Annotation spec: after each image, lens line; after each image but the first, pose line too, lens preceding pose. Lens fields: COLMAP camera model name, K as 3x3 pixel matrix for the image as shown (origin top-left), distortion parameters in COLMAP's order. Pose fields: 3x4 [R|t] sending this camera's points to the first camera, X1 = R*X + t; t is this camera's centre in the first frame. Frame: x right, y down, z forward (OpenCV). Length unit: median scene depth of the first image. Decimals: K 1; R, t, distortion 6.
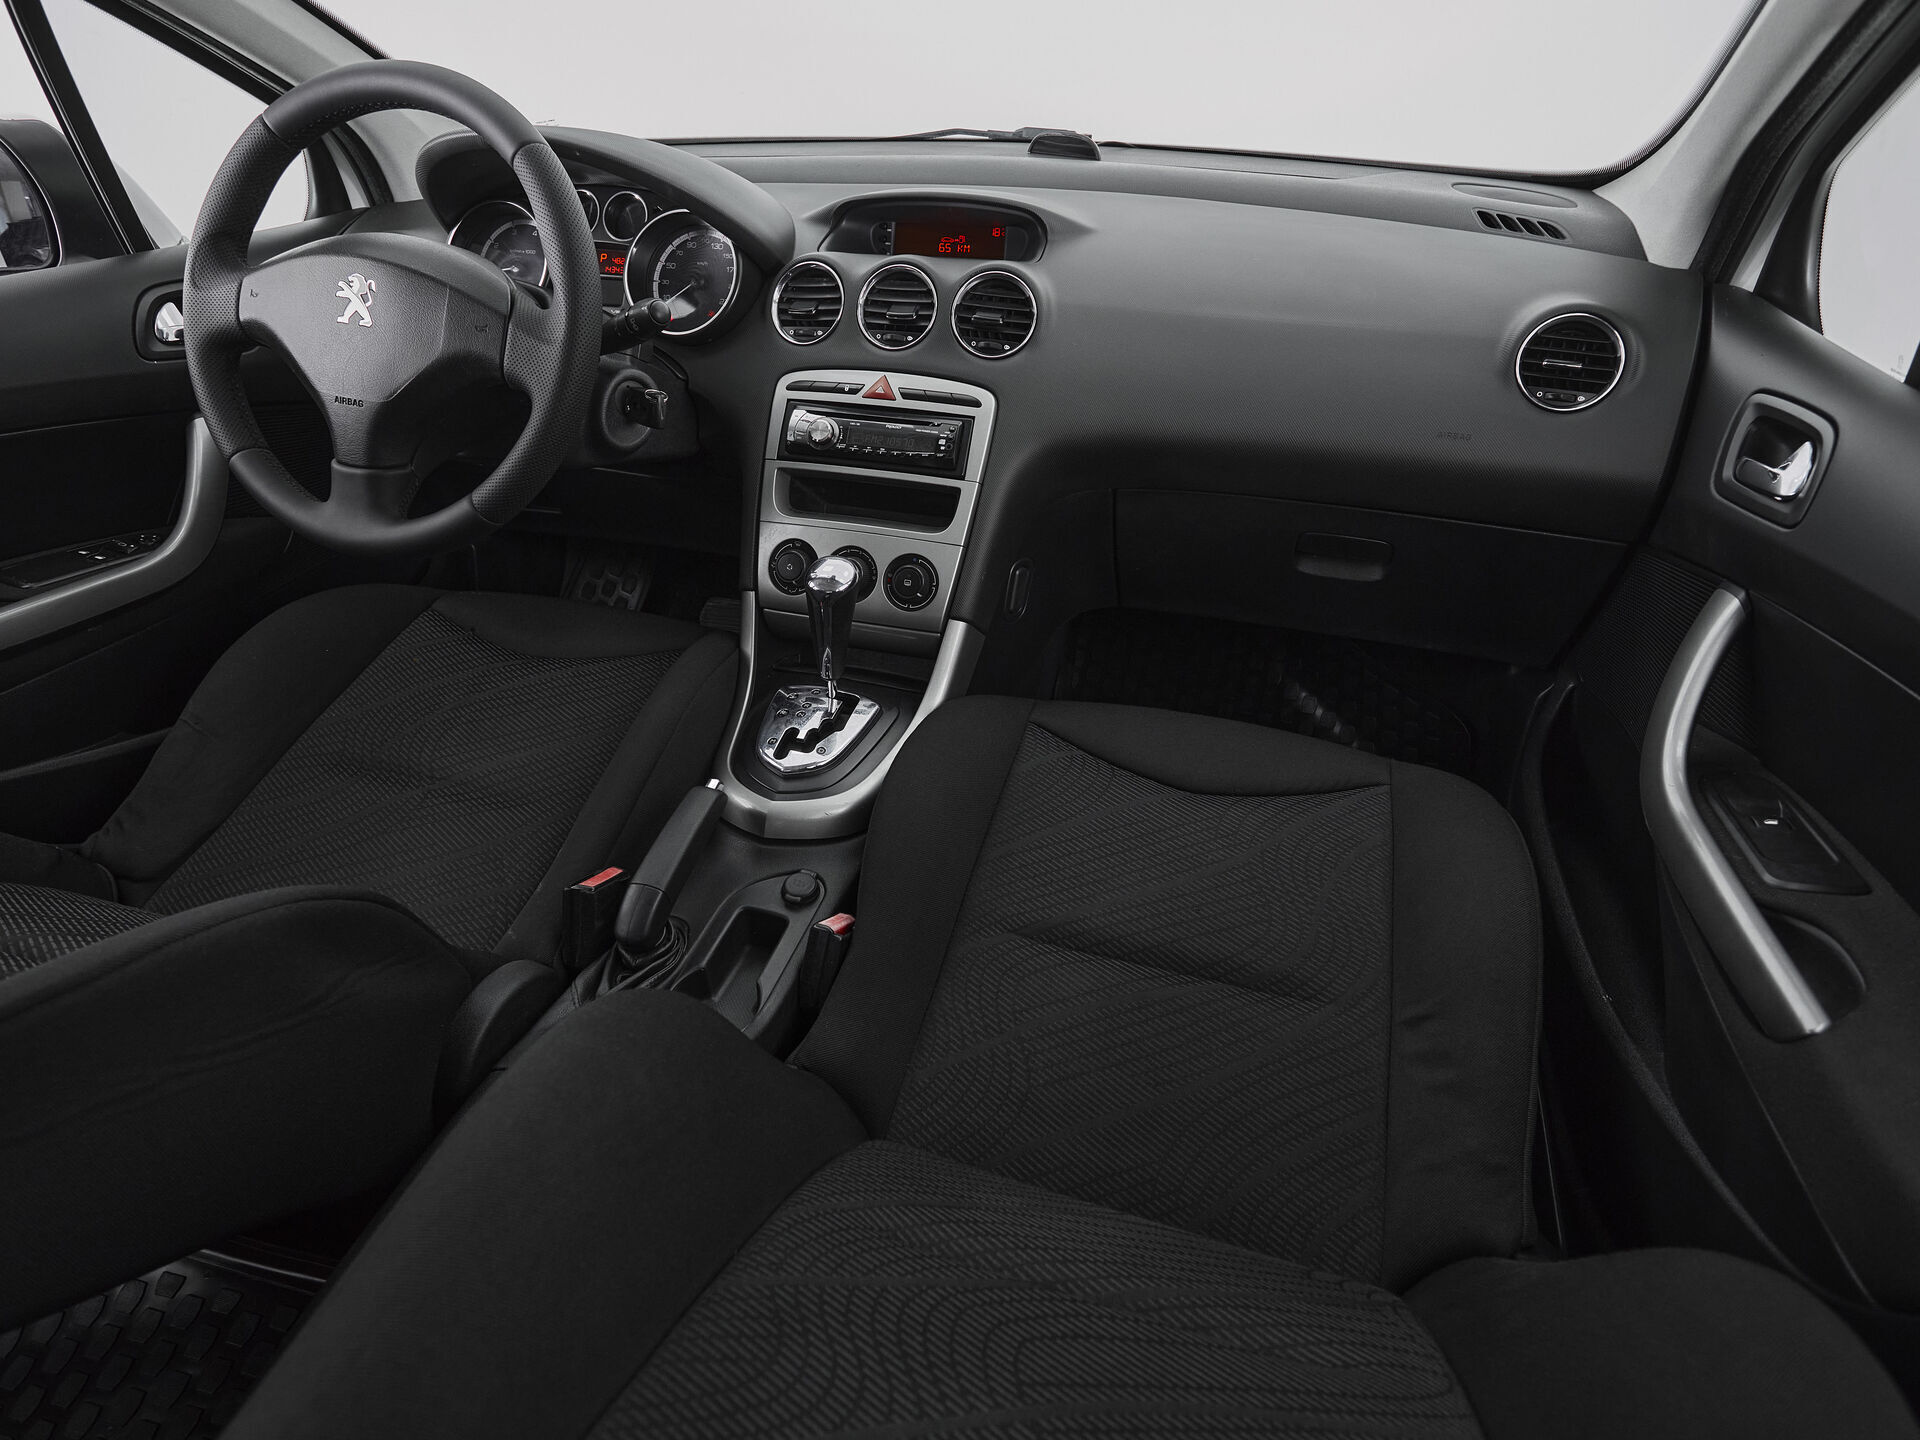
lens RADIAL K [[1048.9, 0, 956.1], [0, 1048.9, 717.1], [0, 0, 1]] dist [-0.004609, -0.000660]
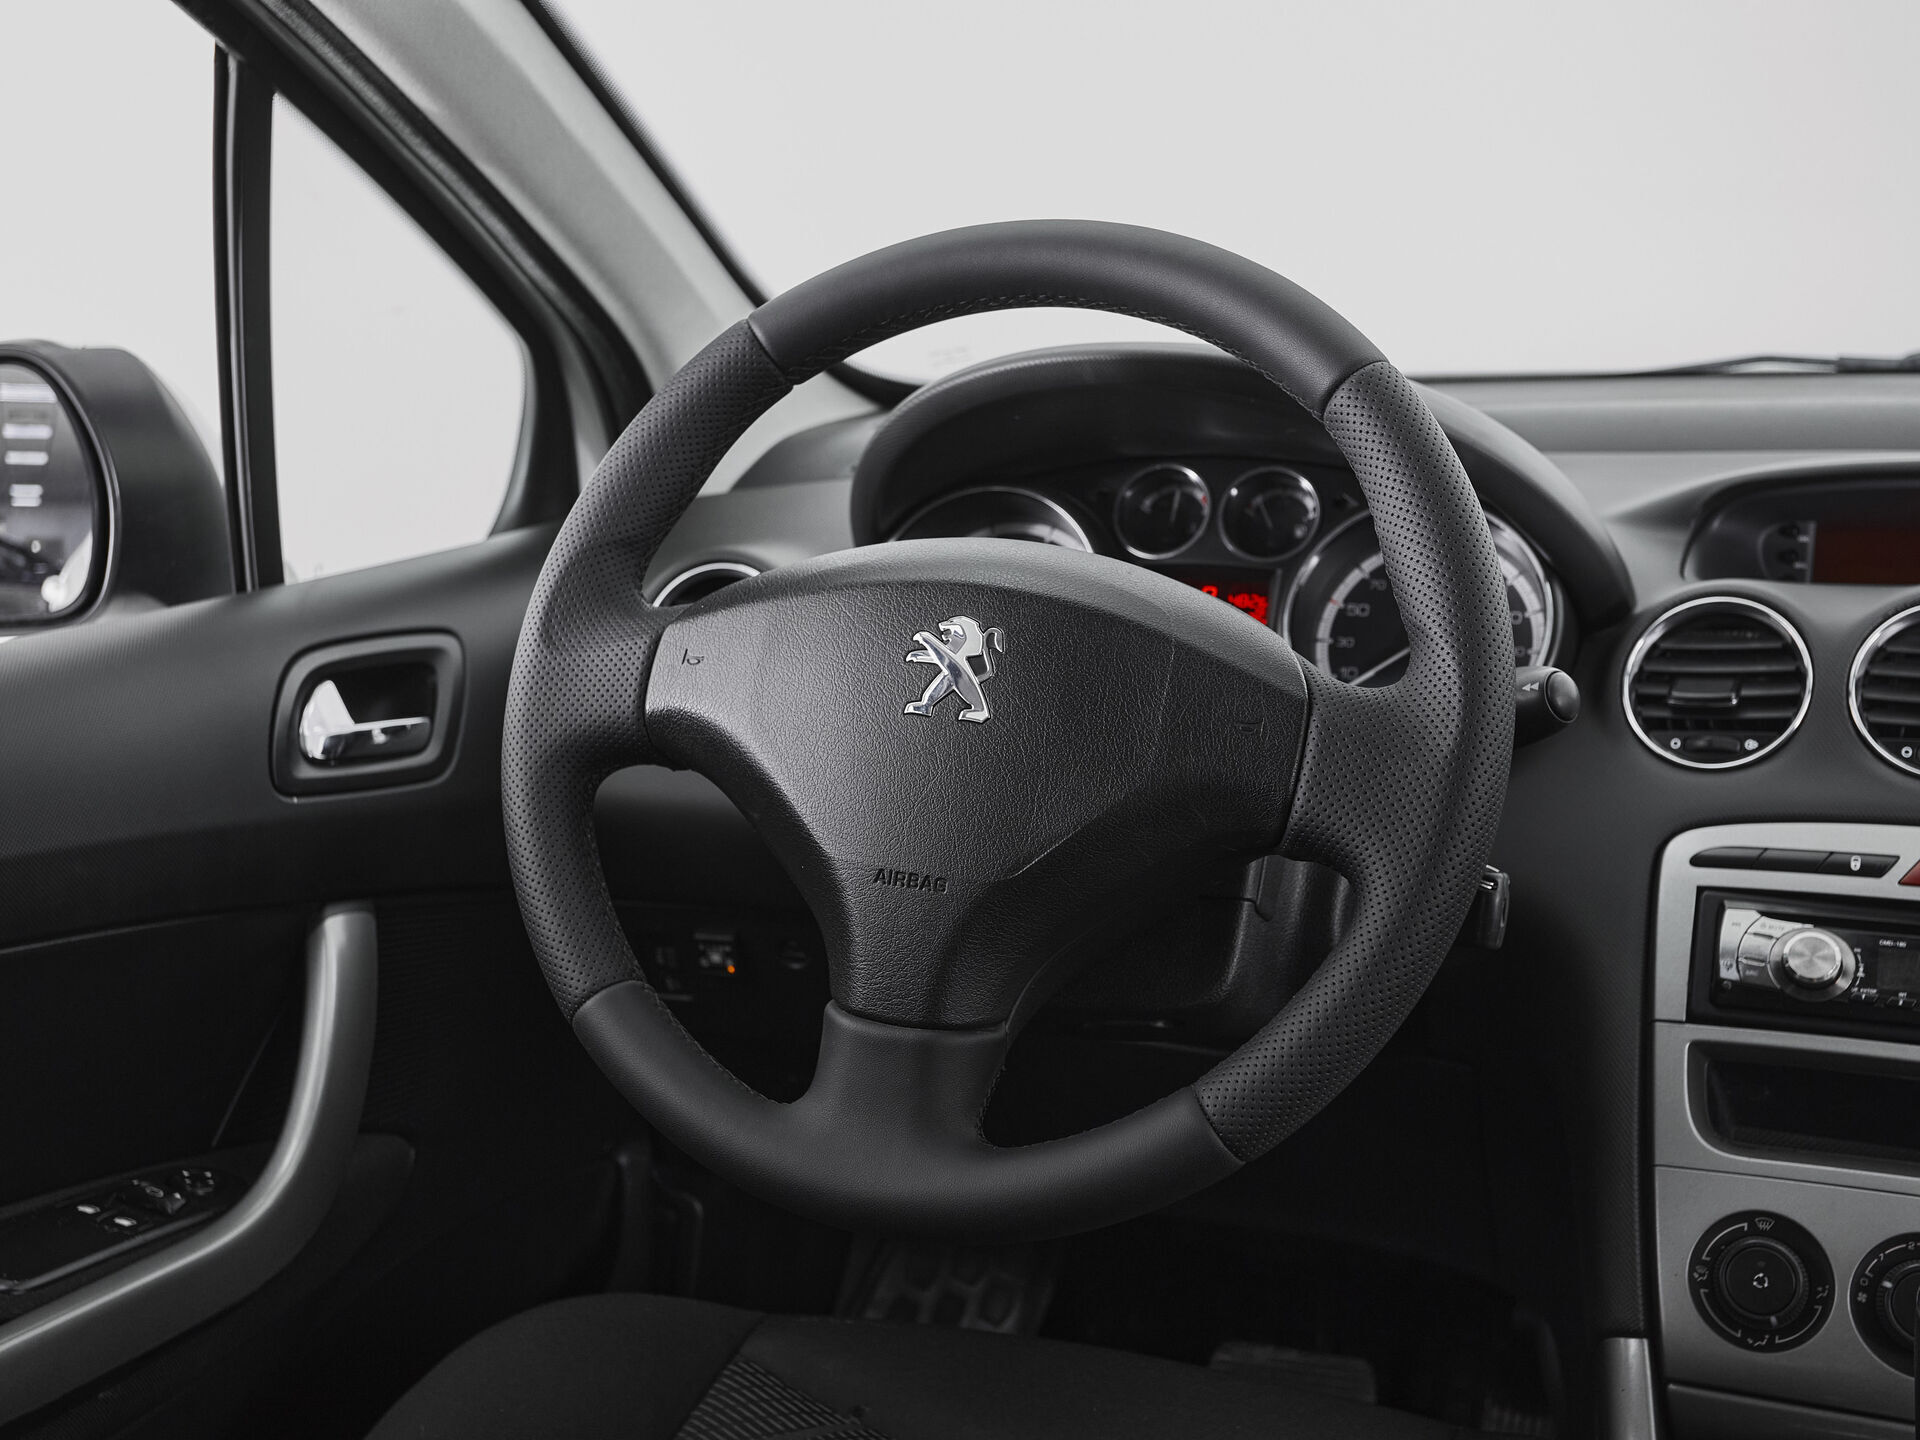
lens RADIAL K [[2327.2, 0, 955.1], [0, 2327.2, 722.2], [0, 0, 1]] dist [0.015109, 0.108056]
pose [[0.995782, 0.000638, -0.091750, -0.390235], [-0.033822, 0.932110, -0.360592, -0.006460], [0.085291, 0.362174, 0.928200, 0.048148]]
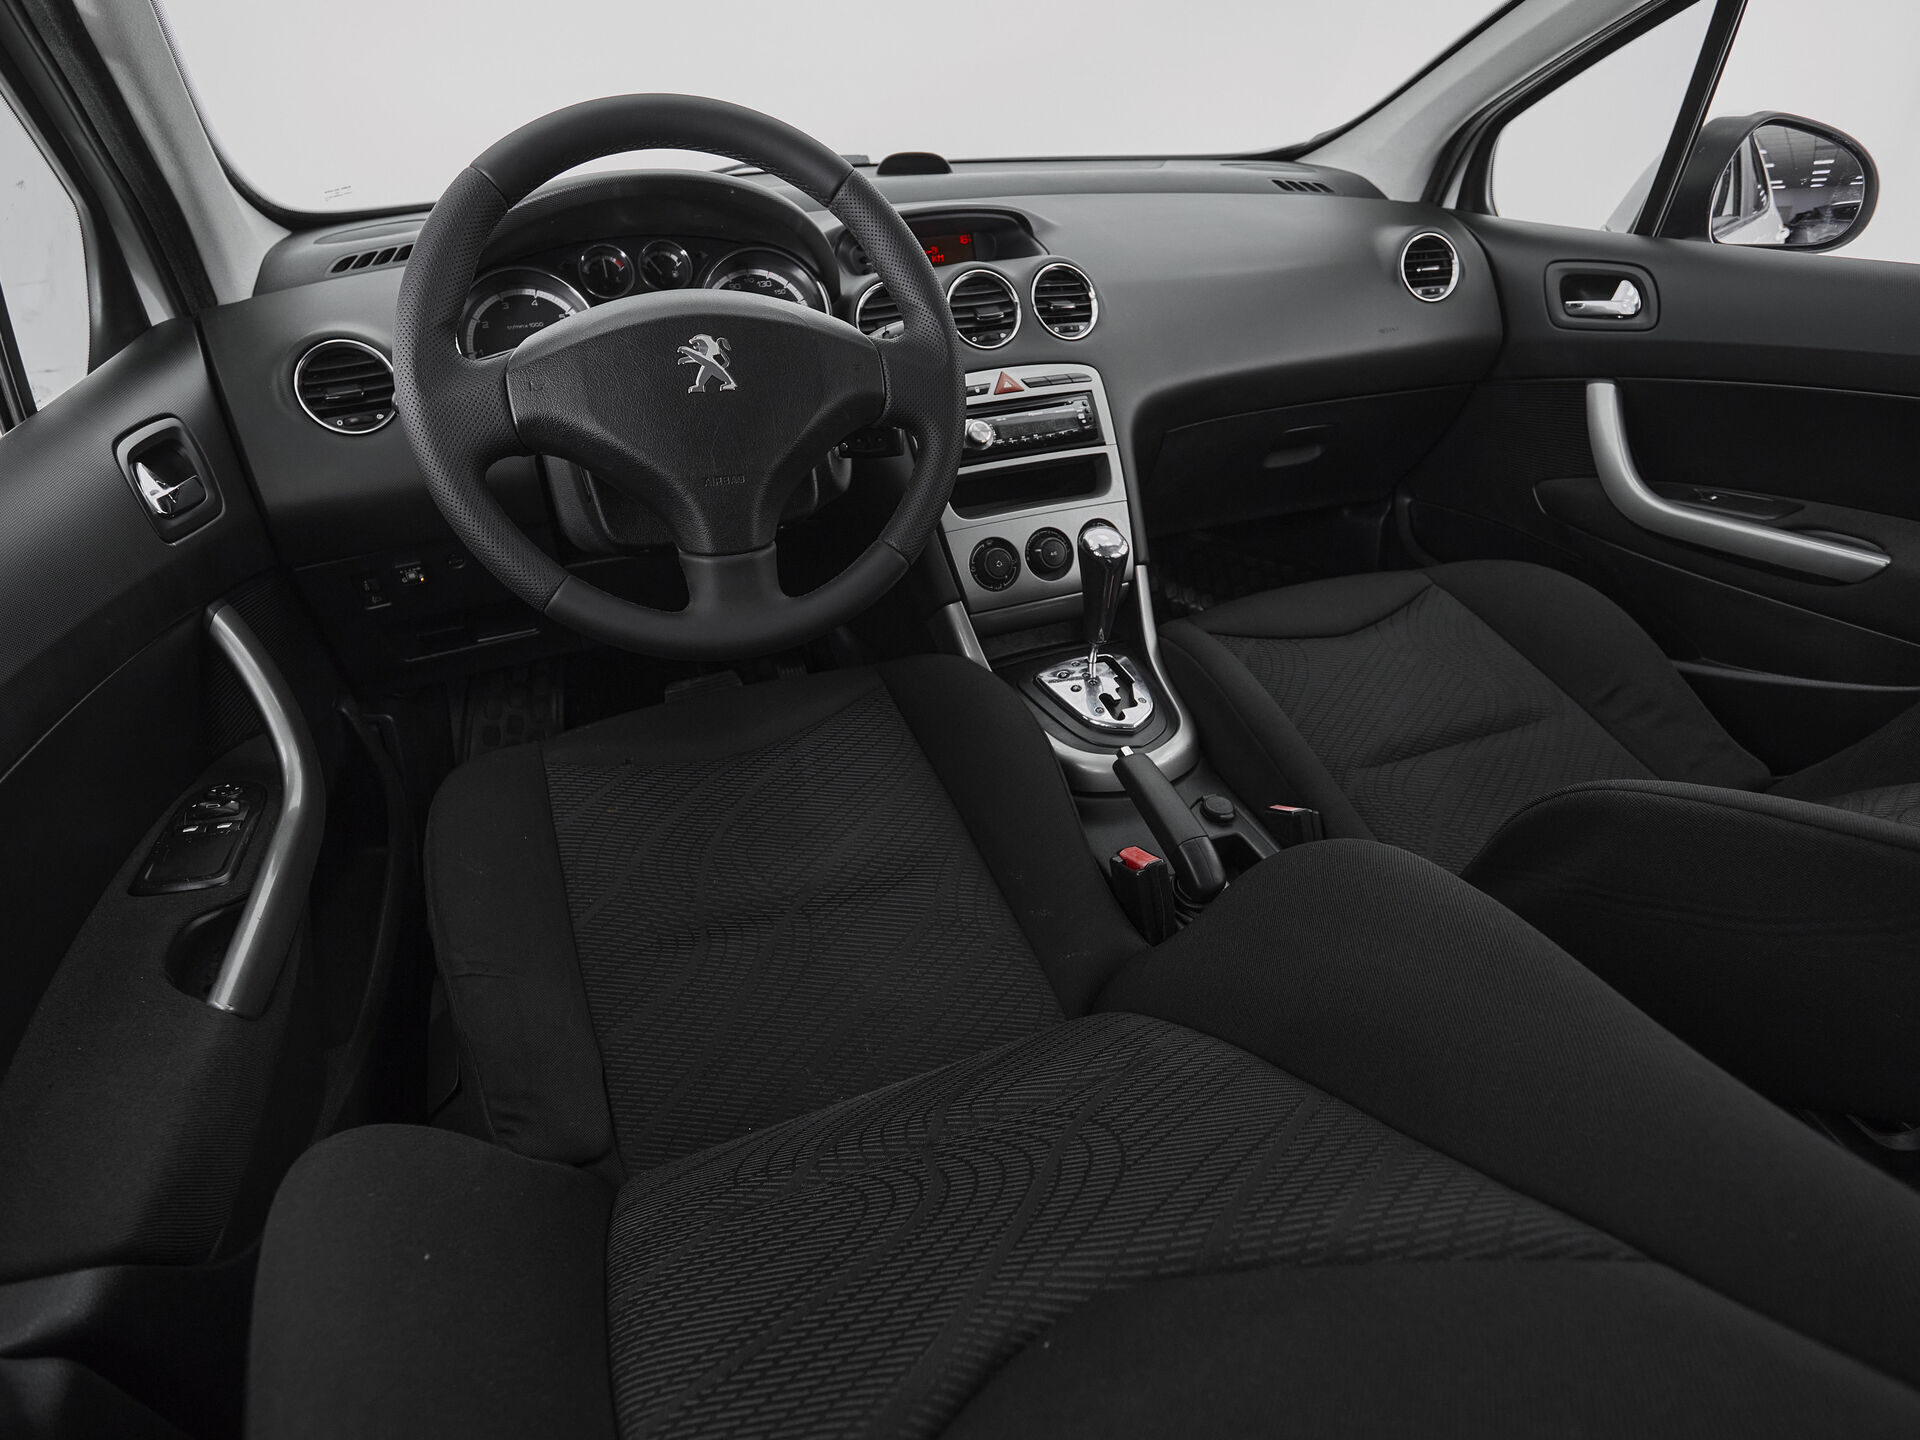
lens RADIAL K [[1048.9, 0, 956.1], [0, 1048.9, 717.1], [0, 0, 1]] dist [-0.004609, -0.000660]
pose [[0.784234, -0.348075, 0.513636, -0.781869], [0.366242, 0.927911, 0.069627, -0.091033], [-0.500843, 0.133512, 0.855179, 0.156696]]
